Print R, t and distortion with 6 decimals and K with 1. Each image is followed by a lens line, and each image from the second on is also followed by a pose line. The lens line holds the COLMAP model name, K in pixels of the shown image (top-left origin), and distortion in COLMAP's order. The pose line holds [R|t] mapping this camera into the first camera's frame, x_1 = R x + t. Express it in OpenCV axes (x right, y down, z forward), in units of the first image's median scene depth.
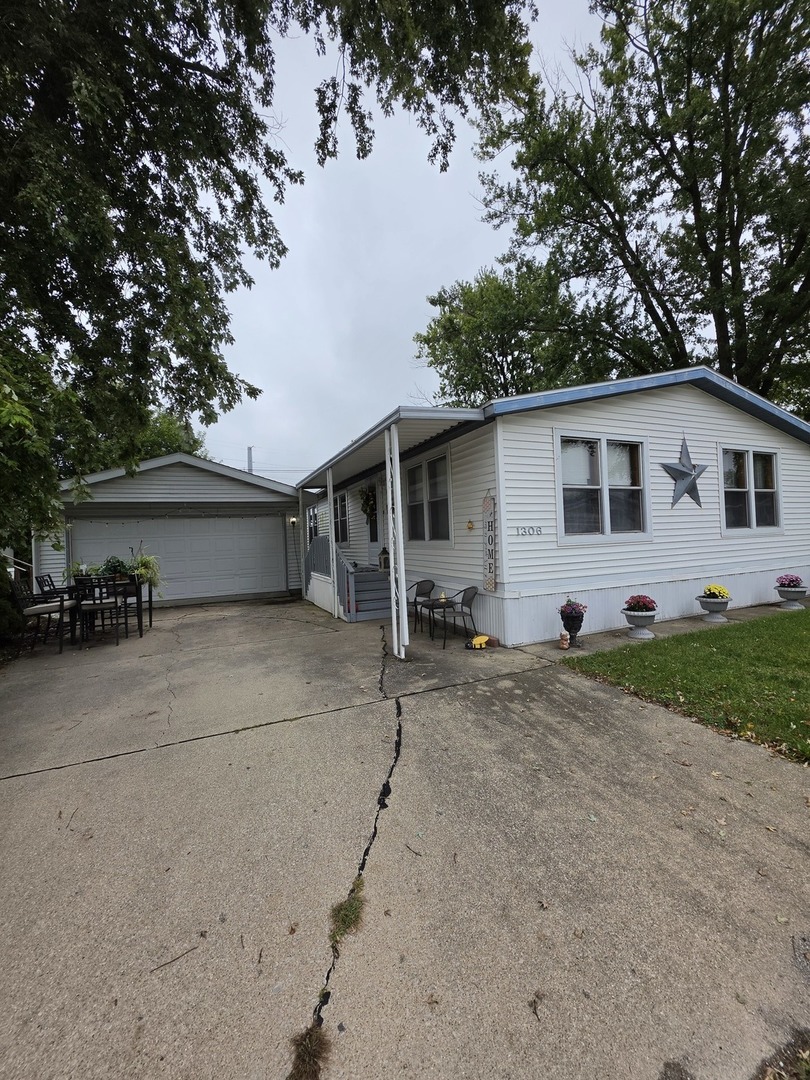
lens RADIAL K [[434.4, 0, 407.6], [0, 434.4, 541.2], [0, 0, 1]] dist [0.001535, -0.000706]
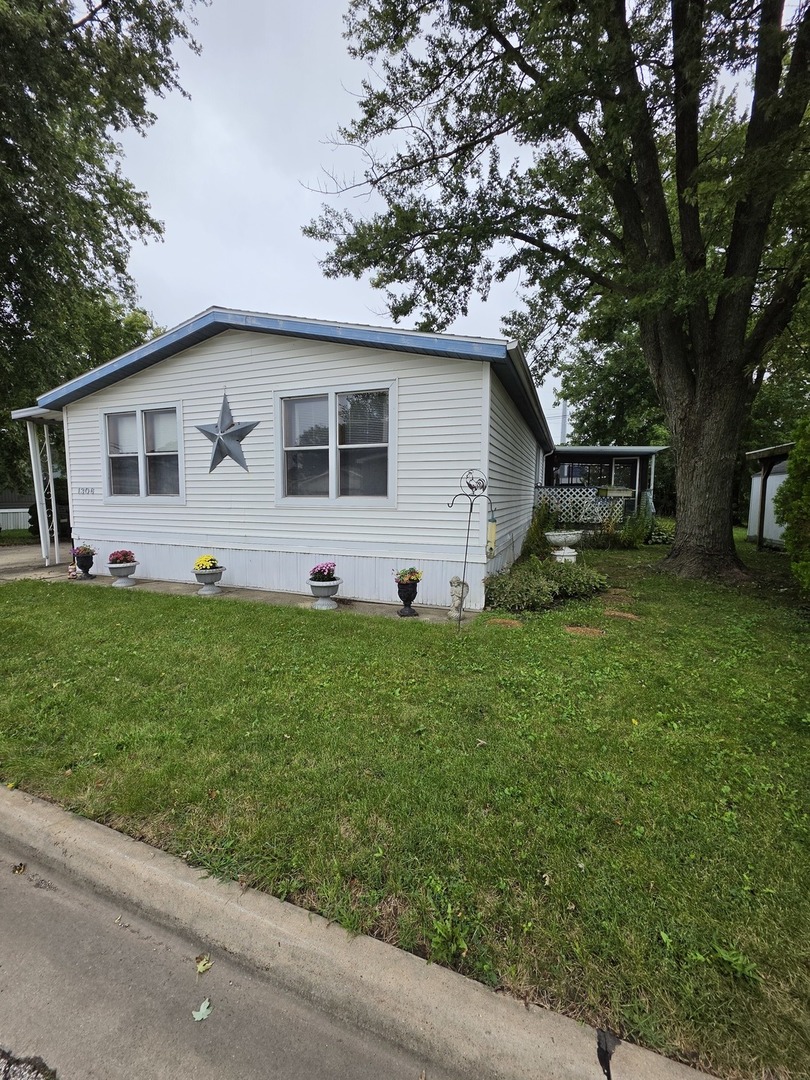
lens RADIAL K [[434.4, 0, 408.7], [0, 434.4, 539.3], [0, 0, 1]] dist [0.001535, -0.000706]
pose [[0.716874, 0.112689, -0.688035, 1.719274], [-0.035748, 0.991494, 0.125145, -0.070178], [0.696285, -0.065117, 0.714805, 0.653934]]
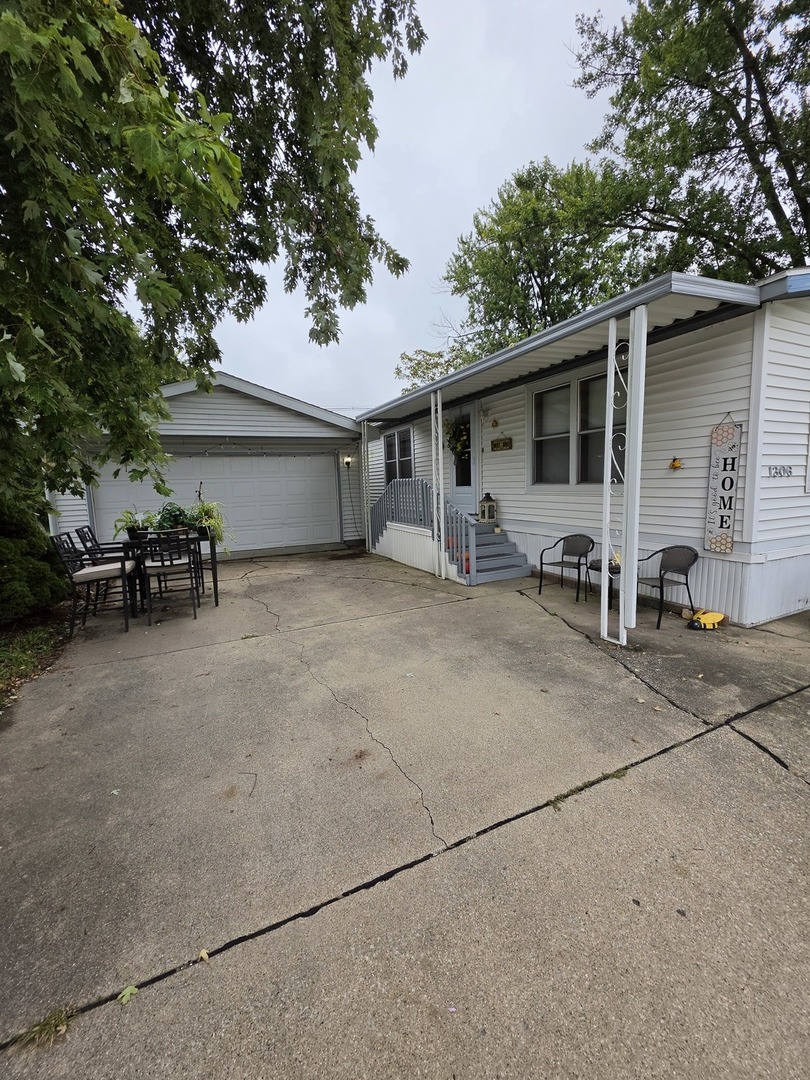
lens RADIAL K [[434.4, 0, 404.9], [0, 434.4, 534.2], [0, 0, 1]] dist [0.001535, -0.000706]
pose [[0.999532, 0.002533, 0.030485, -0.340349], [-0.005824, 0.994096, 0.108350, 0.005470], [-0.030031, -0.108477, 0.993645, 0.255217]]
